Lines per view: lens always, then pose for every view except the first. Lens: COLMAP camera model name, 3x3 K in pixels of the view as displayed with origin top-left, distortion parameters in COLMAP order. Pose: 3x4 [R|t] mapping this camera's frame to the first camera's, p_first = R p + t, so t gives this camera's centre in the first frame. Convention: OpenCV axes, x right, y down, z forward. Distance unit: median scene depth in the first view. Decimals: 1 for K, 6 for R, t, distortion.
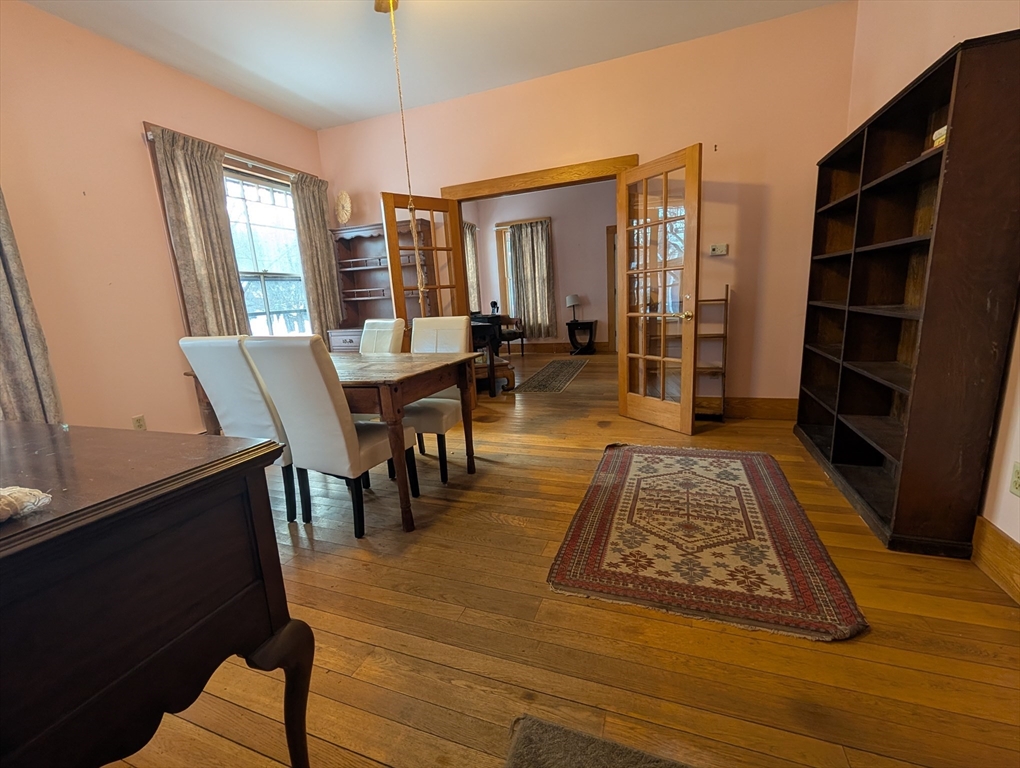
lens RADIAL K [[425.2, 0, 506.1], [0, 425.2, 385.3], [0, 0, 1]] dist [0.001214, 0.000048]
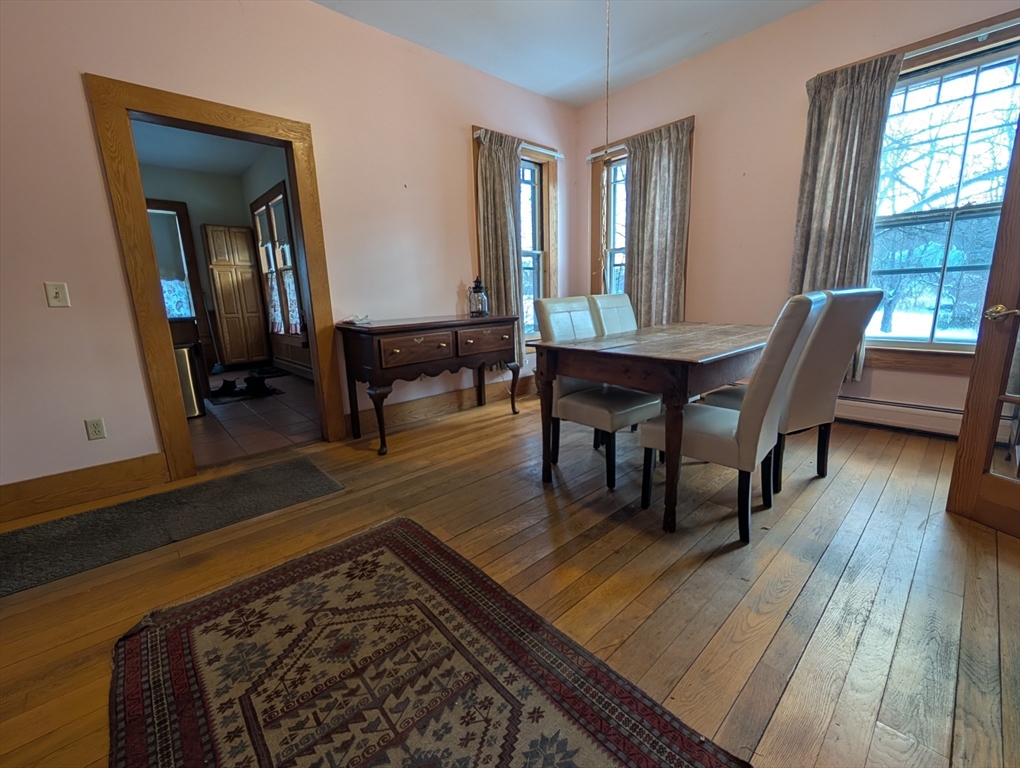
lens RADIAL K [[425.2, 0, 506.9], [0, 425.2, 381.6], [0, 0, 1]] dist [0.001214, 0.000048]
pose [[-0.445922, 0.255804, -0.857740, 0.751363], [-0.121483, 0.932128, 0.341145, -0.287546], [0.886789, 0.256325, -0.384581, 1.334268]]
